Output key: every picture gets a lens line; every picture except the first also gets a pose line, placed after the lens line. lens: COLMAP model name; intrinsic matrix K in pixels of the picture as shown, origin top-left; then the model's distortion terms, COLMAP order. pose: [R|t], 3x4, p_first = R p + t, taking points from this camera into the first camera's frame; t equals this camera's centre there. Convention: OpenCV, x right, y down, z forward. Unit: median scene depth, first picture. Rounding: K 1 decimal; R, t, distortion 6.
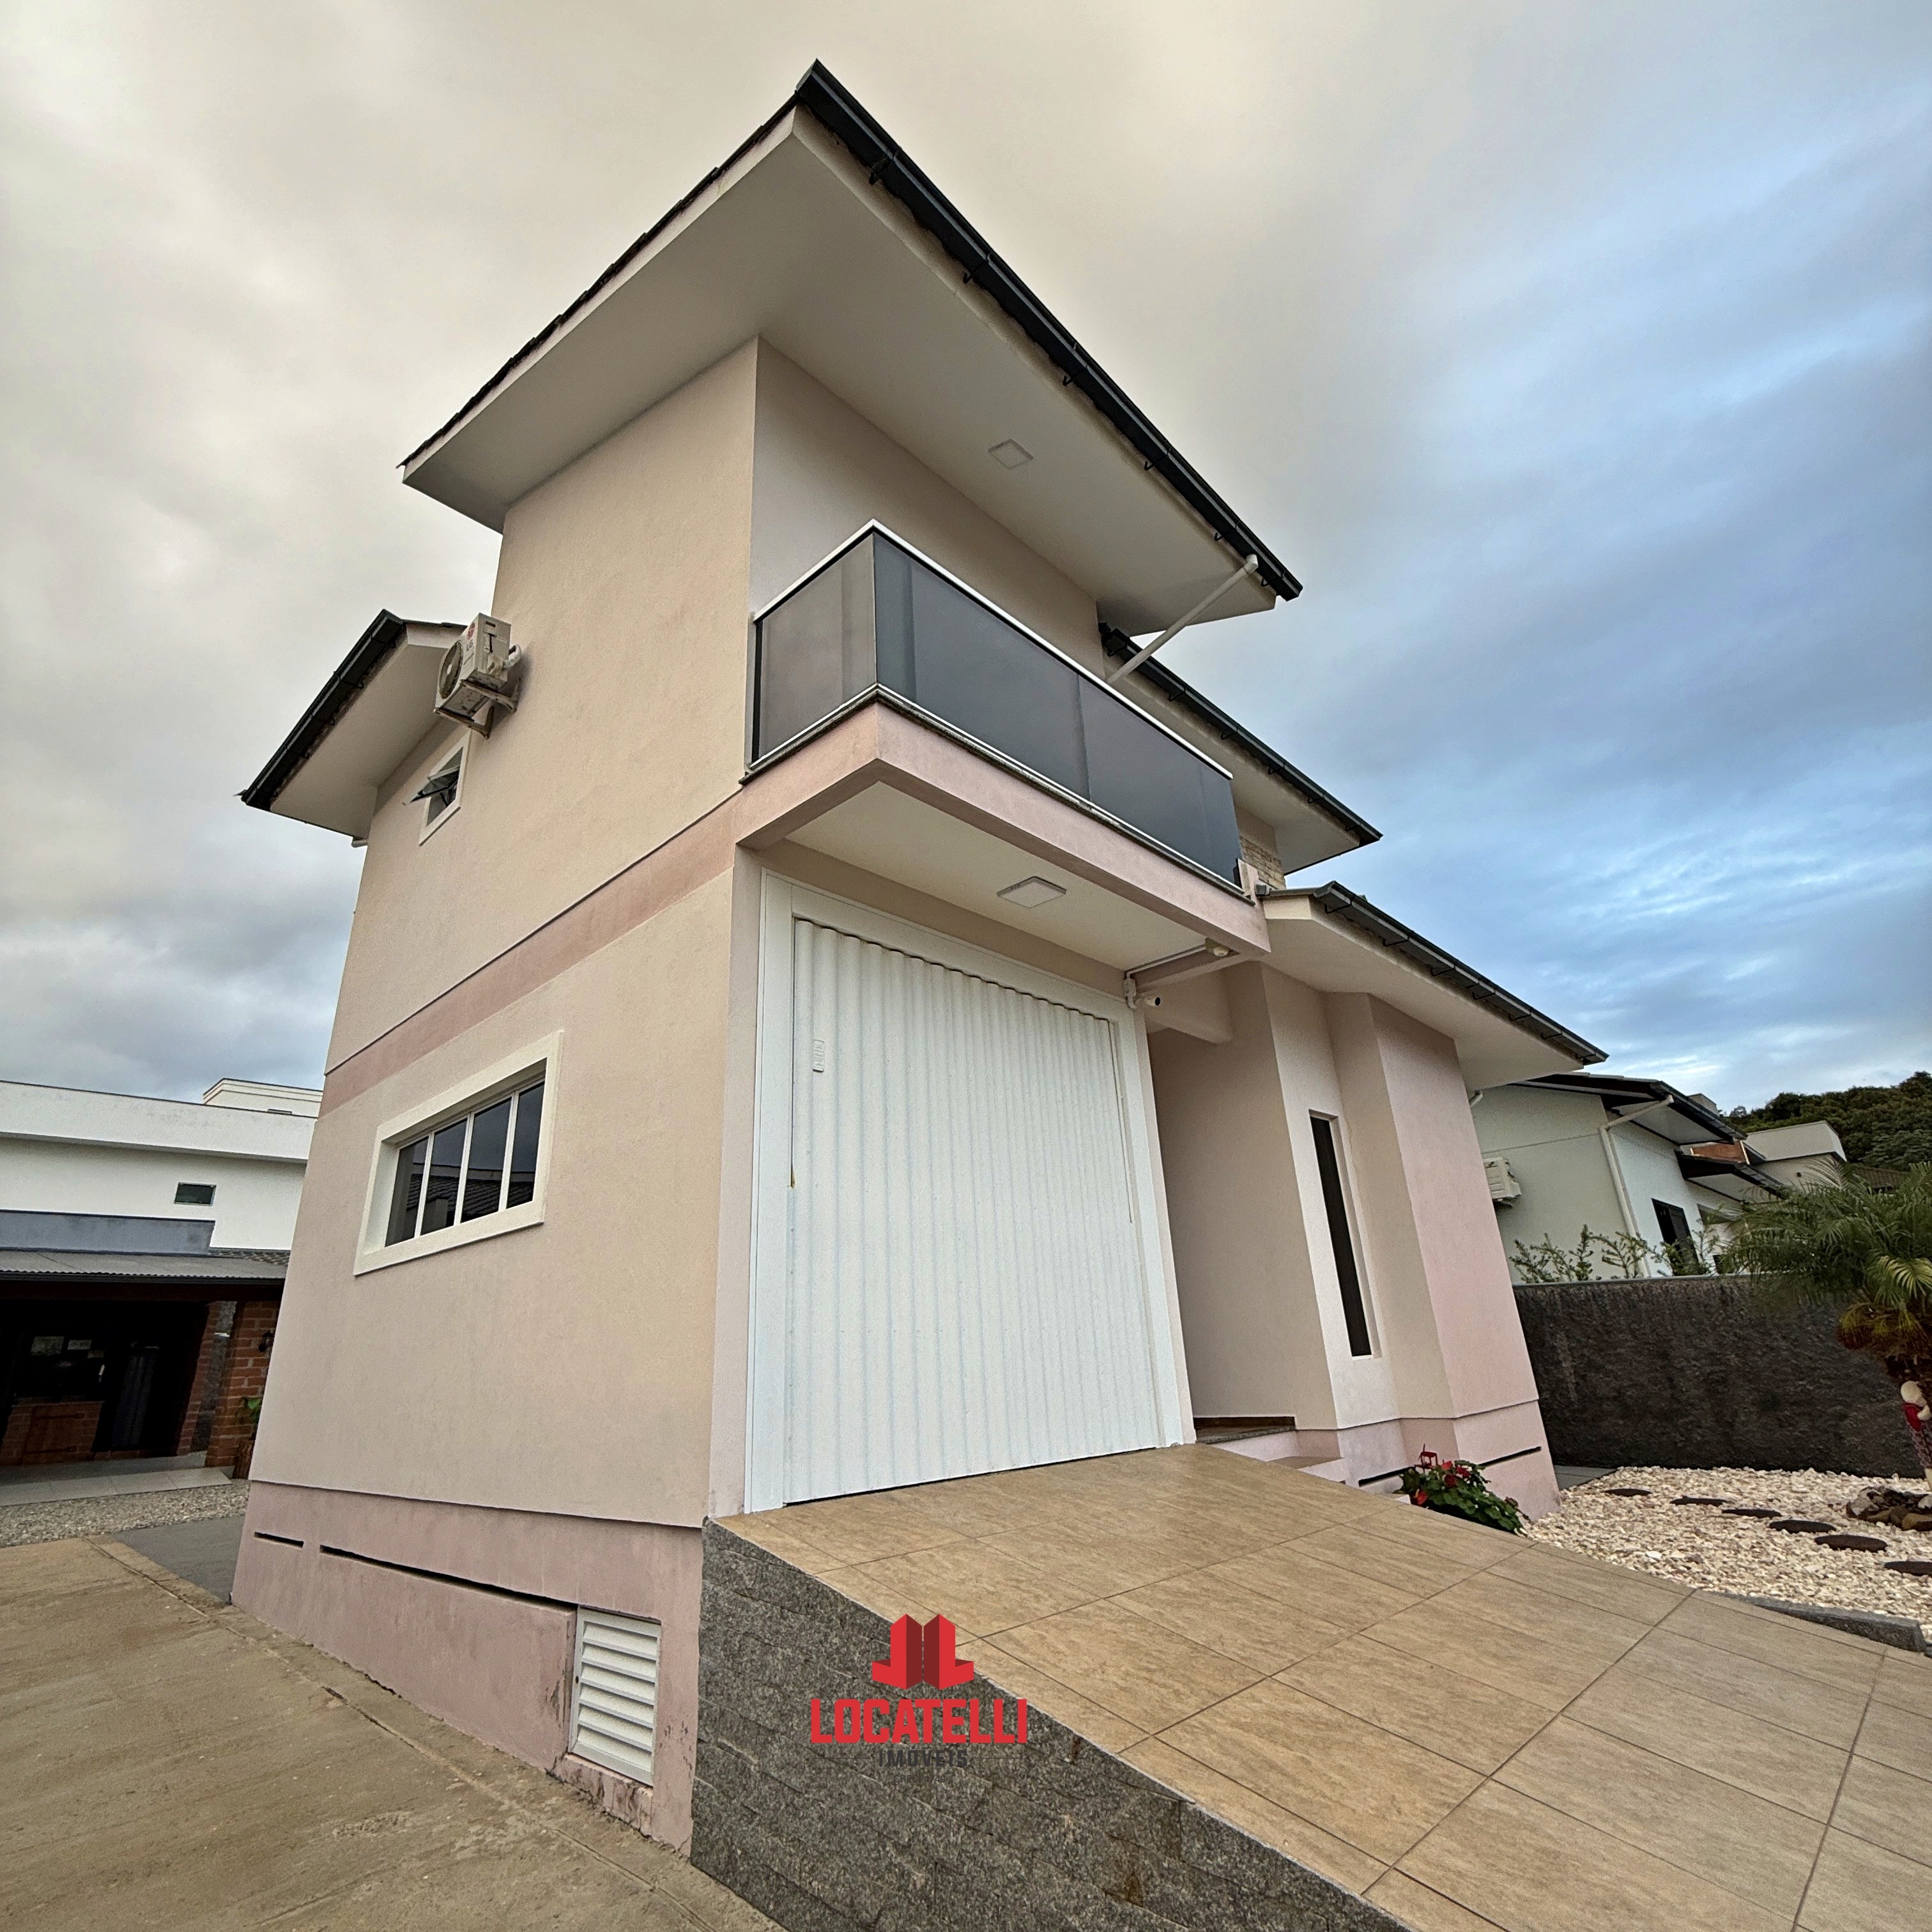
lens RADIAL K [[1022.3, 0, 965.4], [0, 1022.3, 955.1], [0, 0, 1]] dist [0.000715, 0.000583]
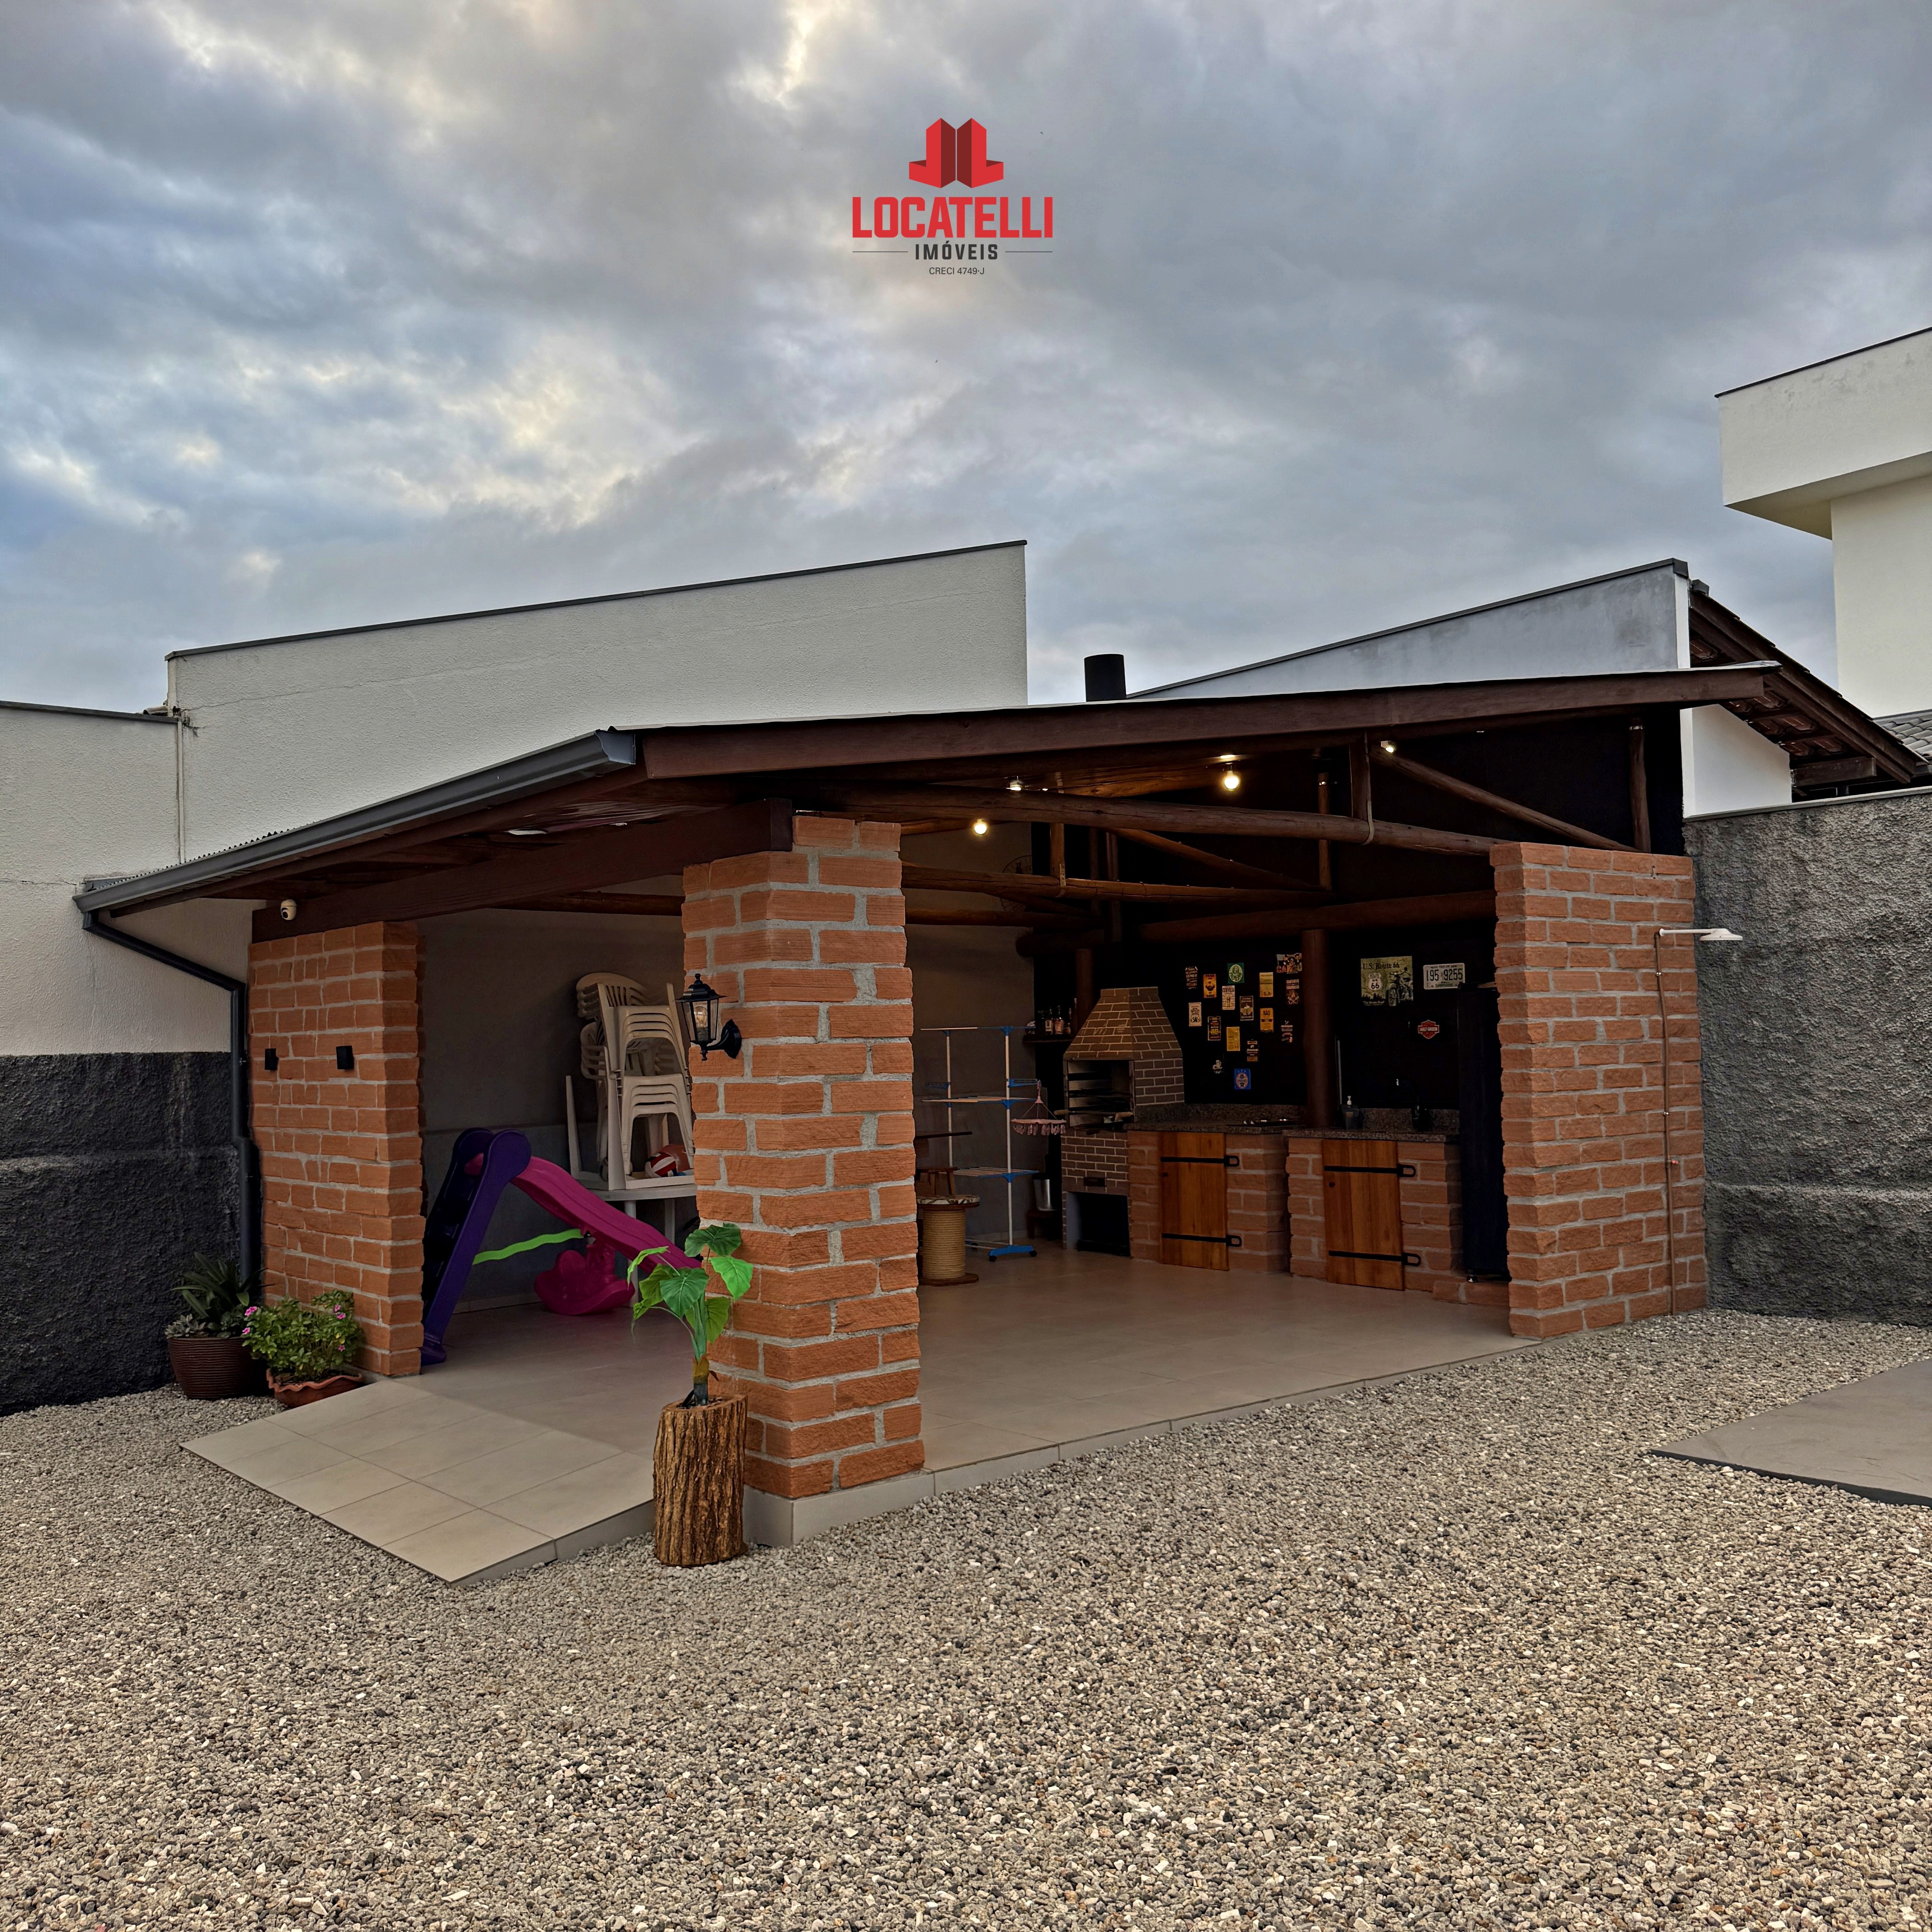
lens RADIAL K [[1781.7, 0, 966.0], [0, 1781.7, 966.0], [0, 0, 1]] dist [0.089884, 0.000009]
pose [[-0.121985, 0.005210, -0.992518, -0.238967], [0.400586, 0.915181, -0.044429, 0.346725], [0.908103, -0.403008, -0.113725, 0.942195]]
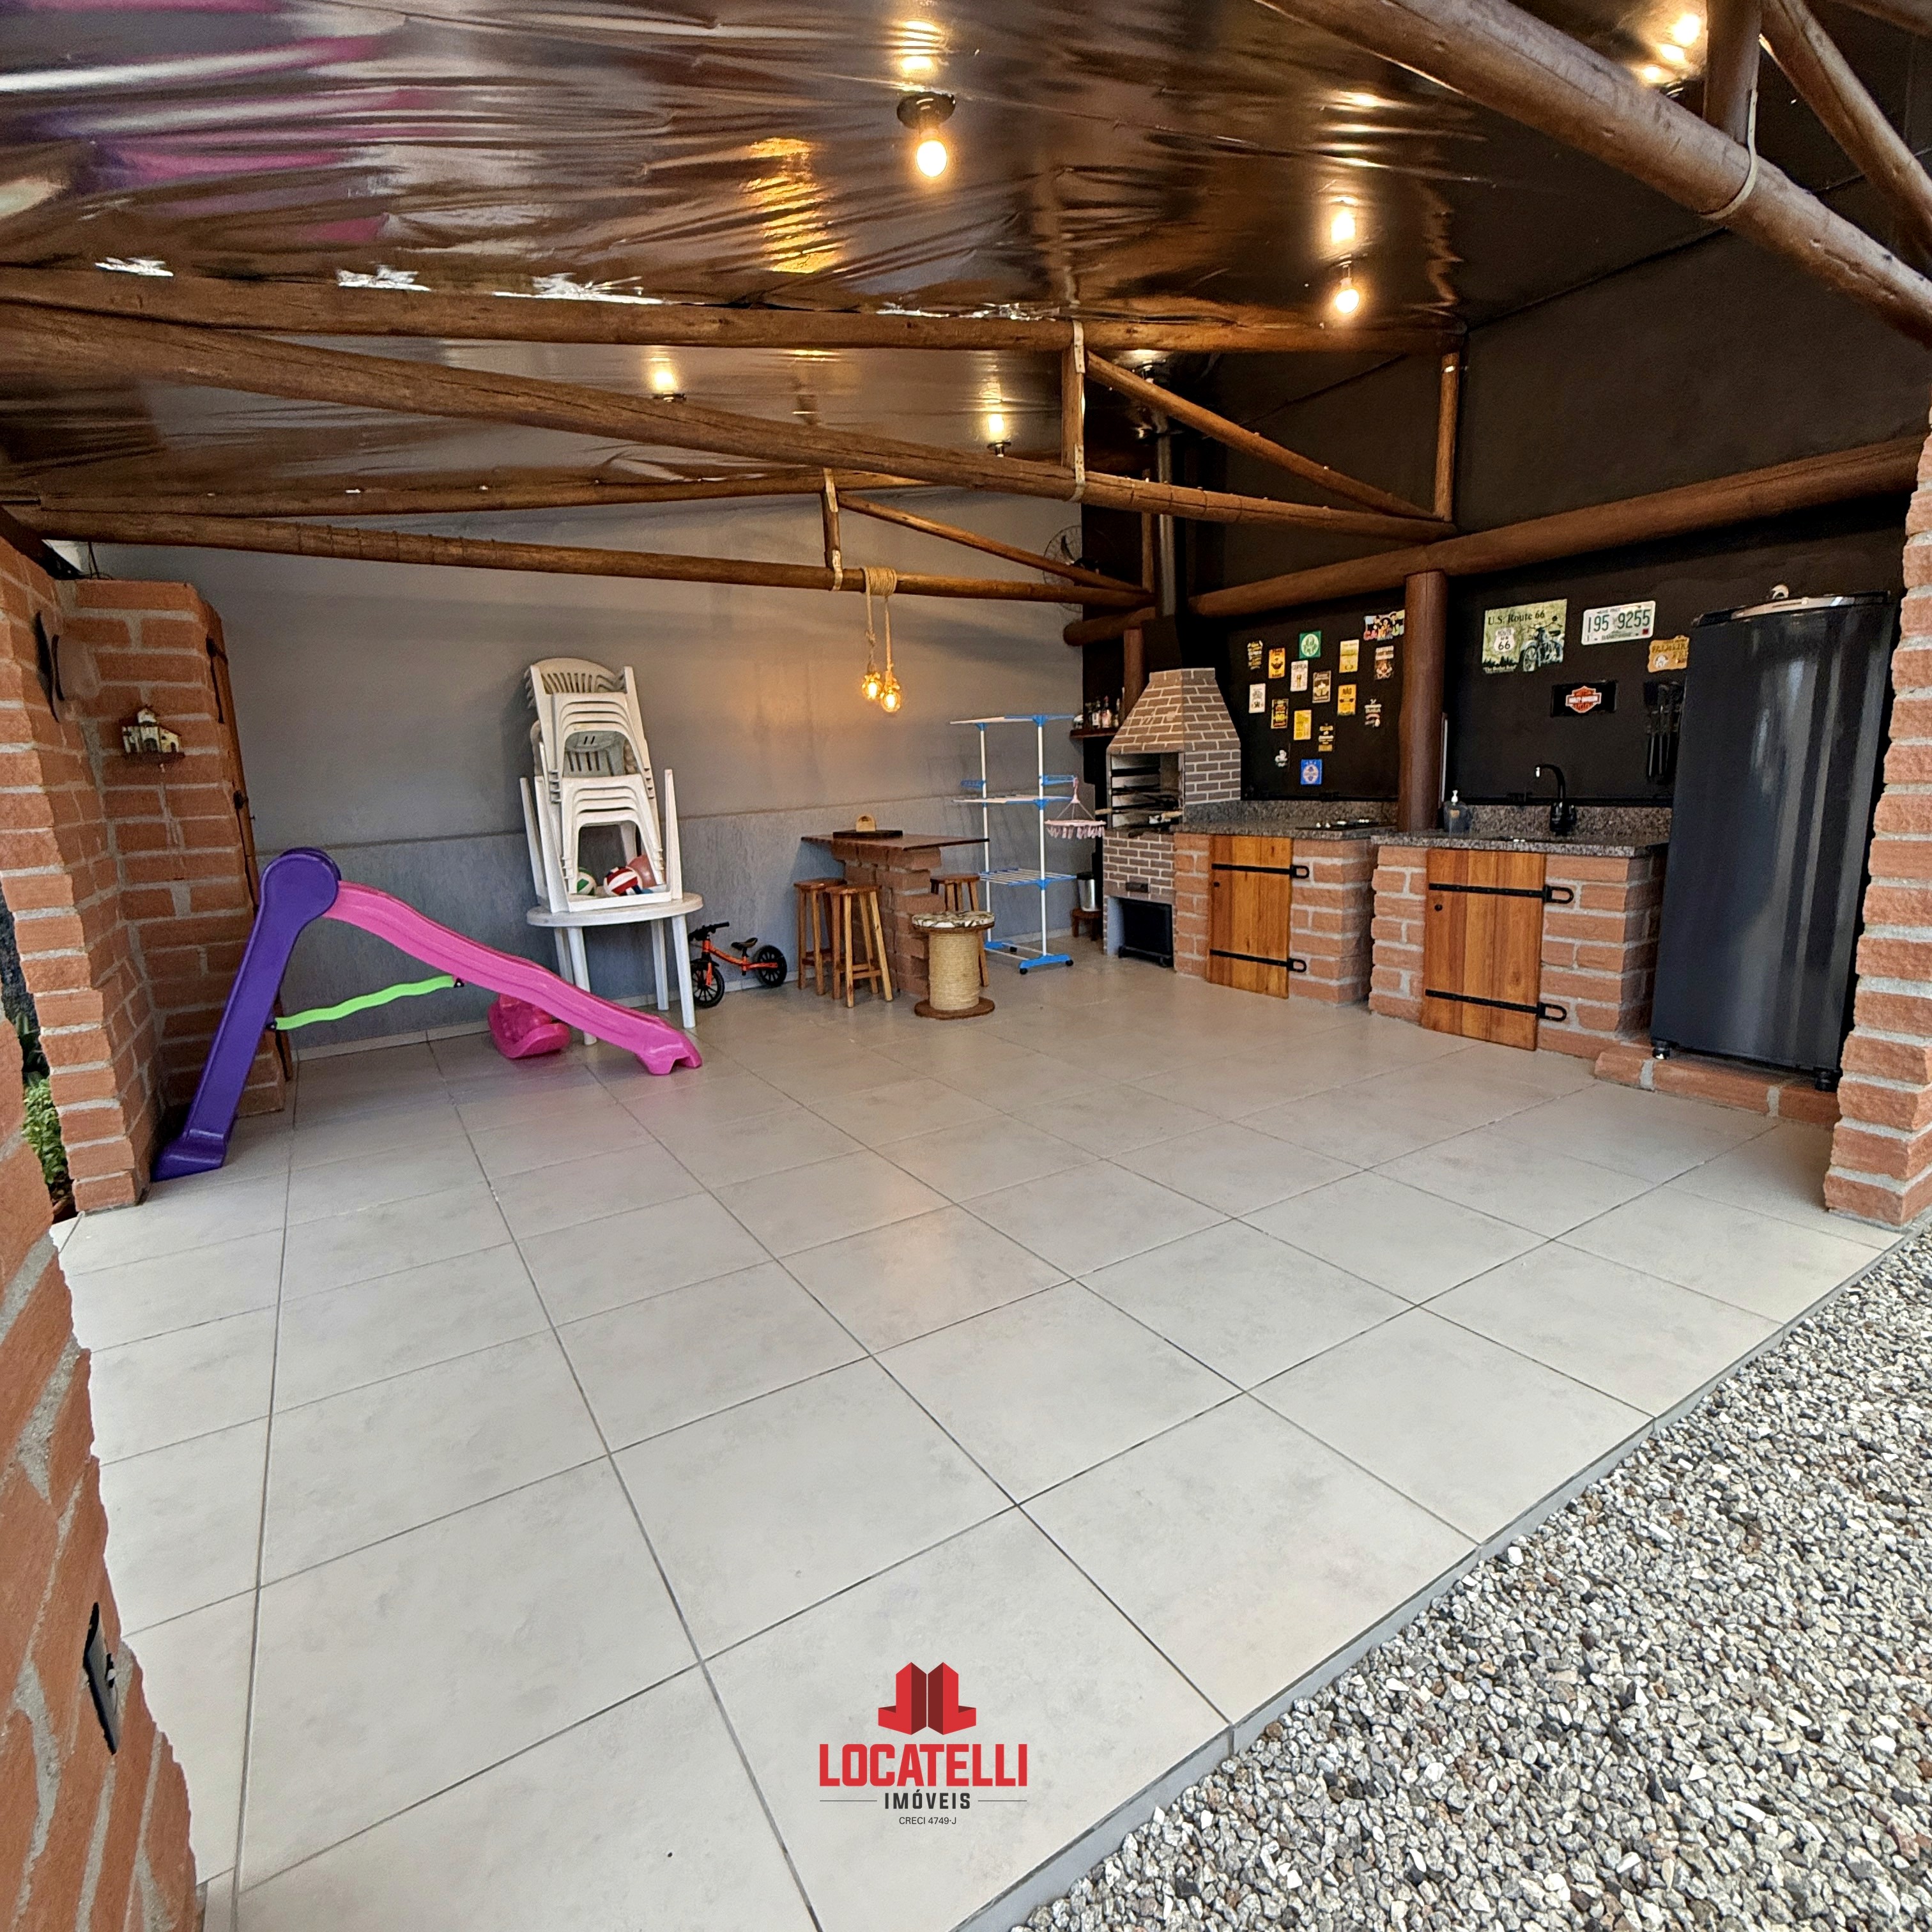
lens RADIAL K [[1022.3, 0, 965.4], [0, 1022.3, 955.1], [0, 0, 1]] dist [0.000715, 0.000583]
pose [[-0.239781, 0.233546, -0.942317, -0.578042], [0.411135, 0.903726, 0.119364, 0.366076], [0.879473, -0.358799, -0.312715, 0.926144]]
